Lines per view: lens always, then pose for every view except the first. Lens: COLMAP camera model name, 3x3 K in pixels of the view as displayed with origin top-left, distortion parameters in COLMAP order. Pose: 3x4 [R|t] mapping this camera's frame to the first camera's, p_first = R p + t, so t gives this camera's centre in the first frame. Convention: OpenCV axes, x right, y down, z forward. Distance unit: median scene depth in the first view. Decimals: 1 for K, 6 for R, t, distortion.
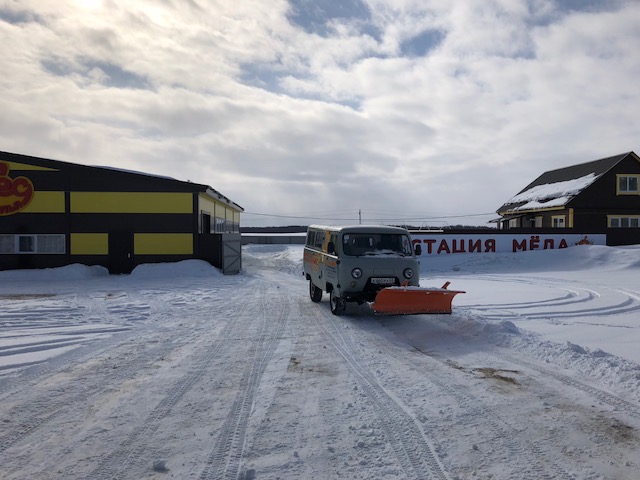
lens RADIAL K [[522.4, 0, 320.8], [0, 522.4, 240.6], [0, 0, 1]] dist [-0.001309, -0.003749]
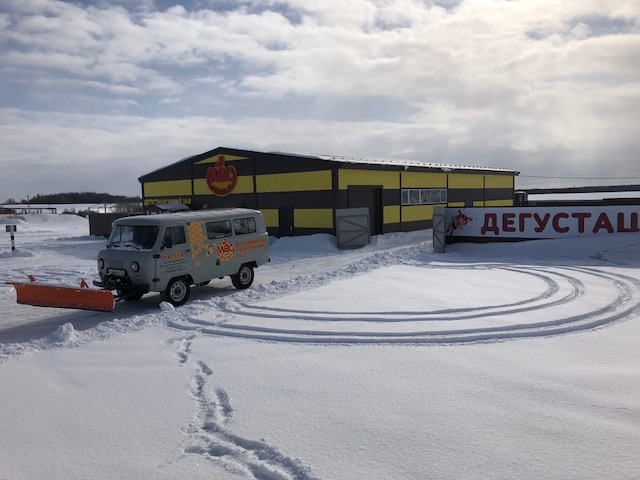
lens RADIAL K [[522.4, 0, 320.6], [0, 522.4, 238.4], [0, 0, 1]] dist [-0.001309, -0.003749]
pose [[0.697194, 0.031686, -0.716182, 0.494405], [0.014582, 0.998189, 0.058357, -0.015104], [0.716734, -0.051130, 0.695469, 0.246861]]
